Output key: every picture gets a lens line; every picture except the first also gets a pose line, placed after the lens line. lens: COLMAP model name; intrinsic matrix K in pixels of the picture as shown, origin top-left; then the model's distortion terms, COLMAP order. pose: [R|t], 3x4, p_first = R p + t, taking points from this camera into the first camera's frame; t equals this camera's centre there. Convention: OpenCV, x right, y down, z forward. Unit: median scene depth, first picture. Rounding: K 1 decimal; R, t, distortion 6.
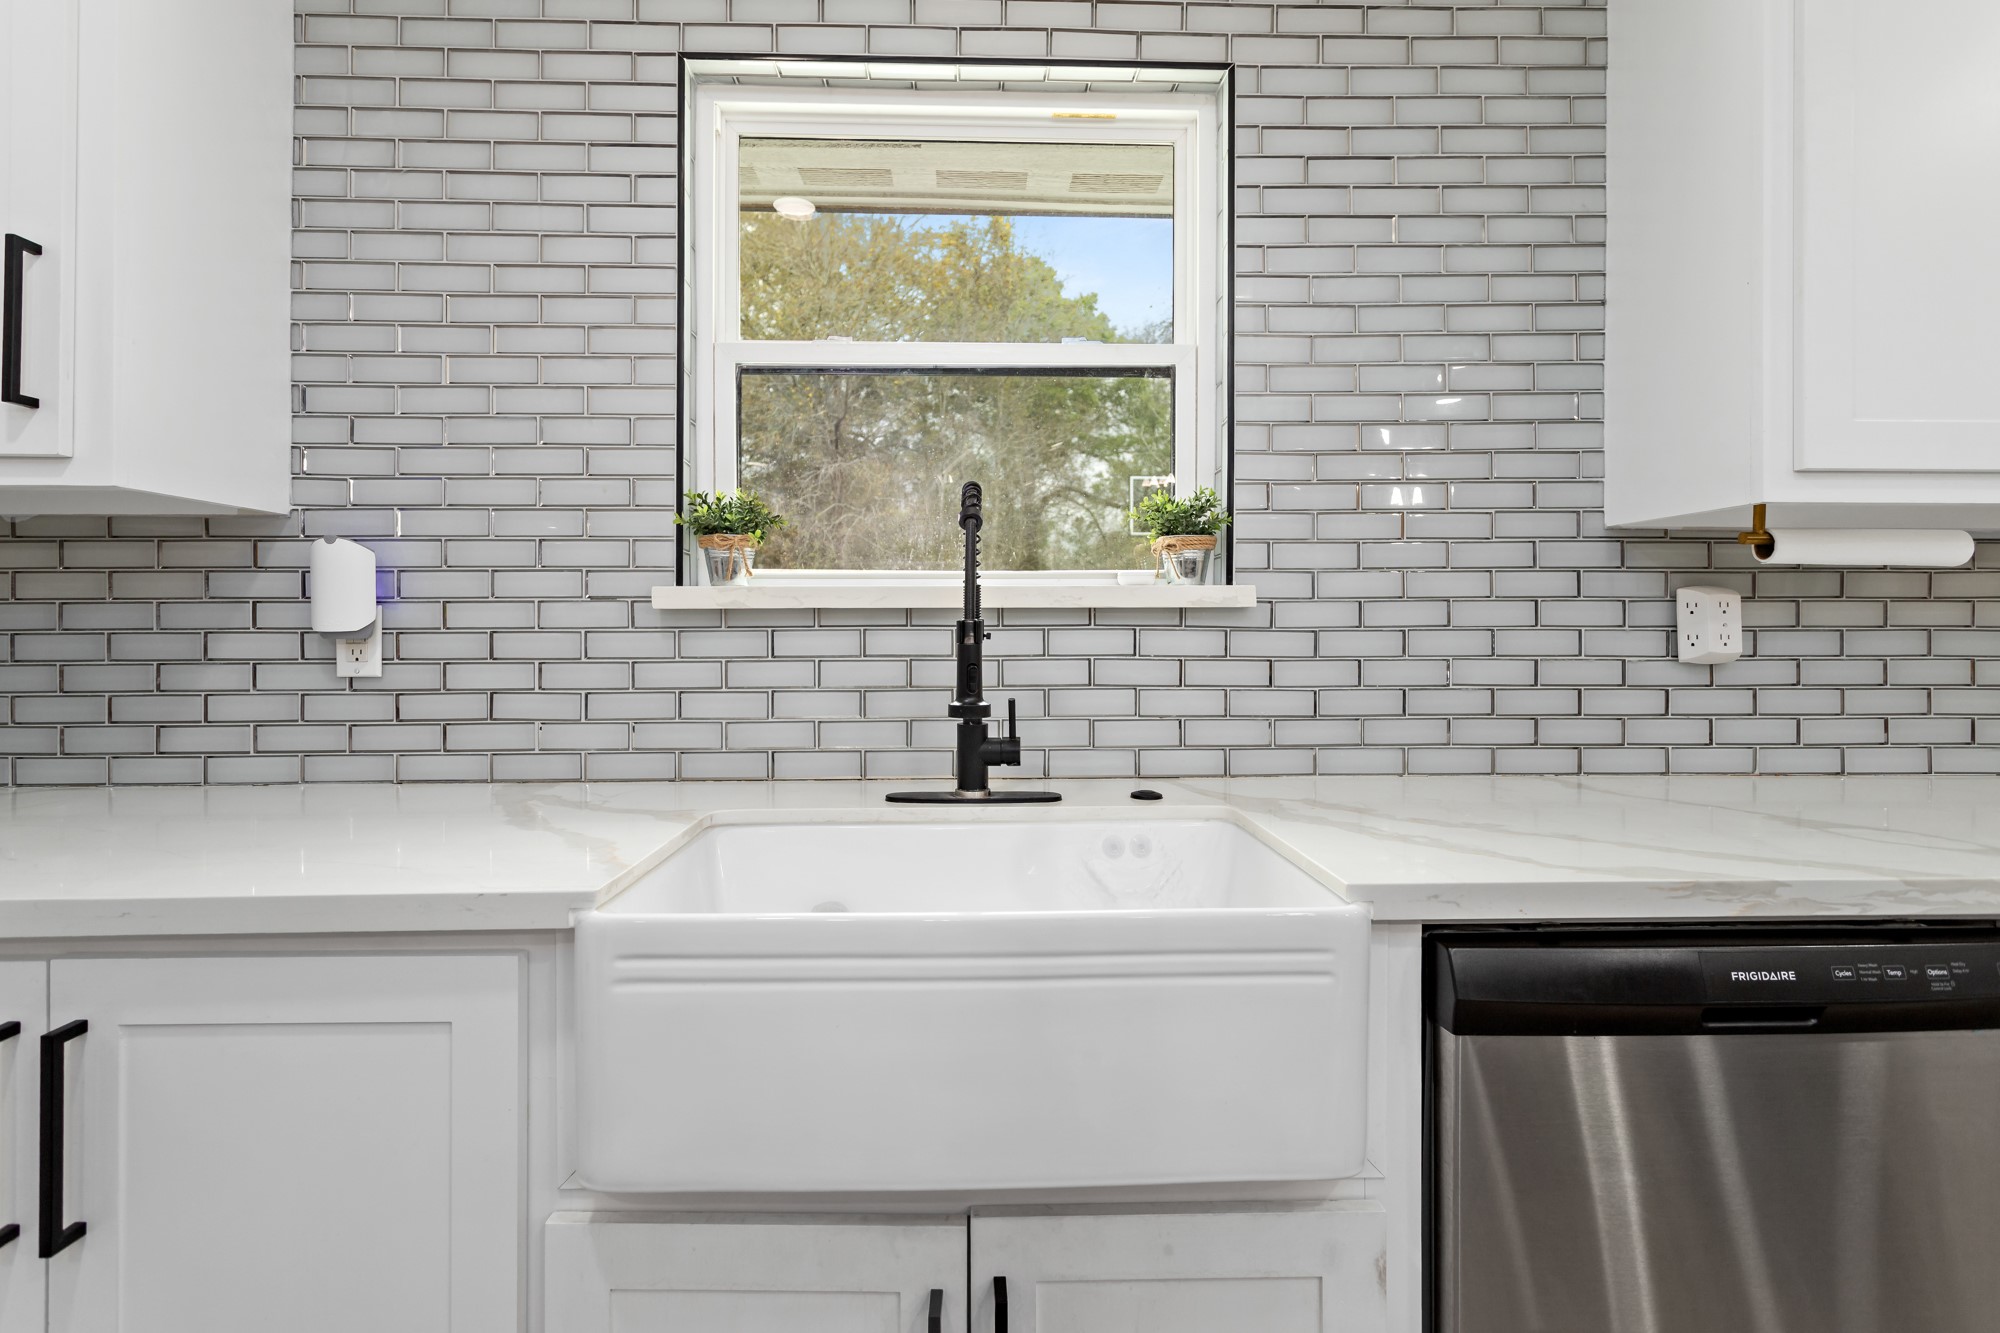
lens RADIAL K [[945.3, 0, 994.5], [0, 945.3, 622.0], [0, 0, 1]] dist [0.000625, 0.000773]
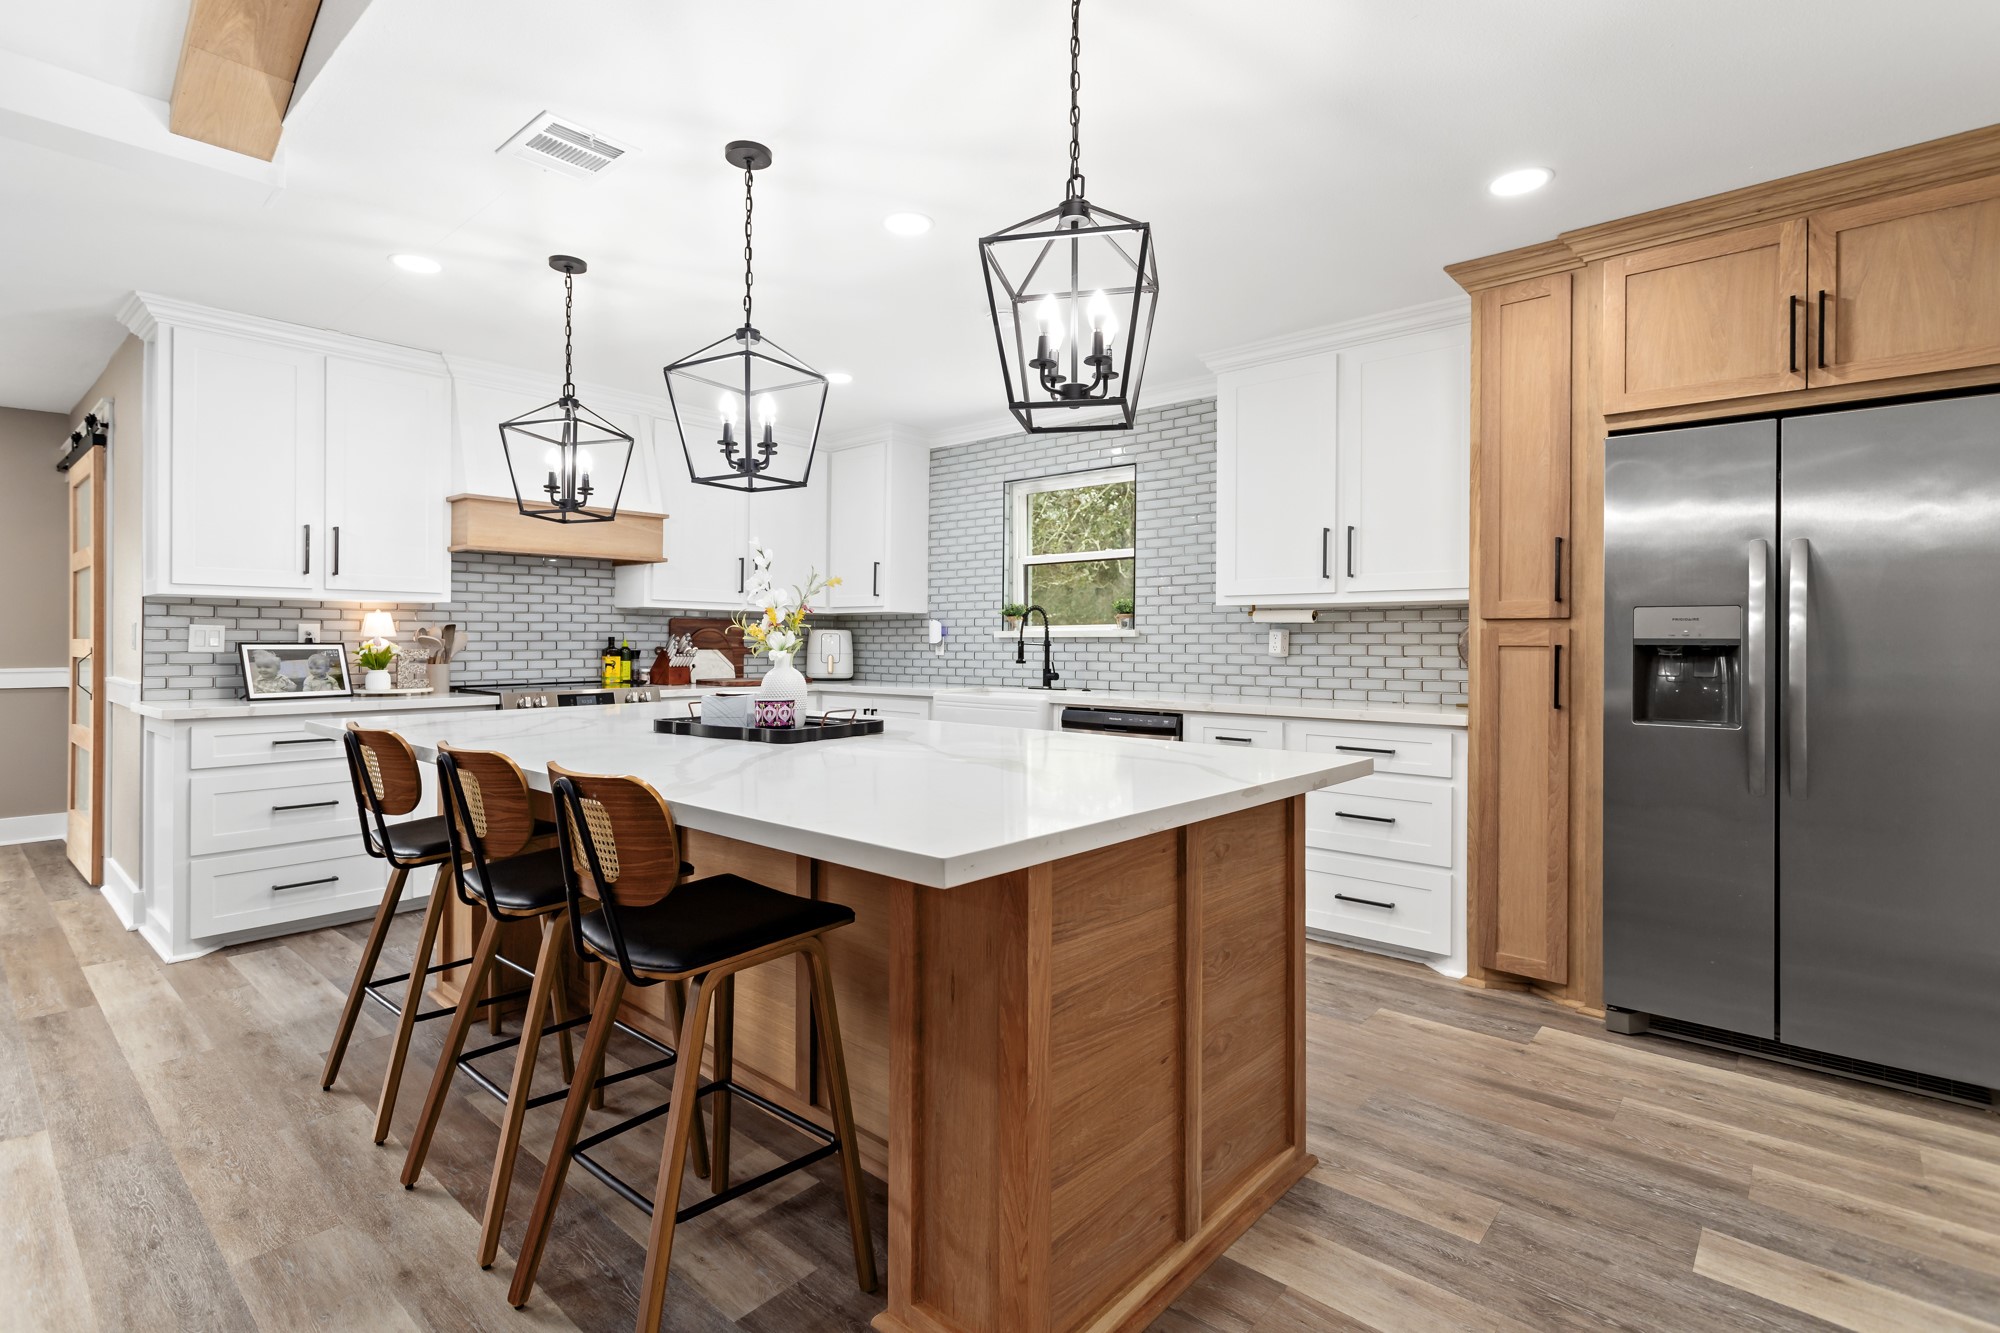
lens RADIAL K [[945.3, 0, 998.2], [0, 945.3, 636.8], [0, 0, 1]] dist [0.000625, 0.000773]
pose [[0.734403, -0.001200, -0.678713, 2.065960], [-0.004193, 0.999971, -0.006306, 0.006187], [0.678701, 0.007477, 0.734377, -1.623458]]
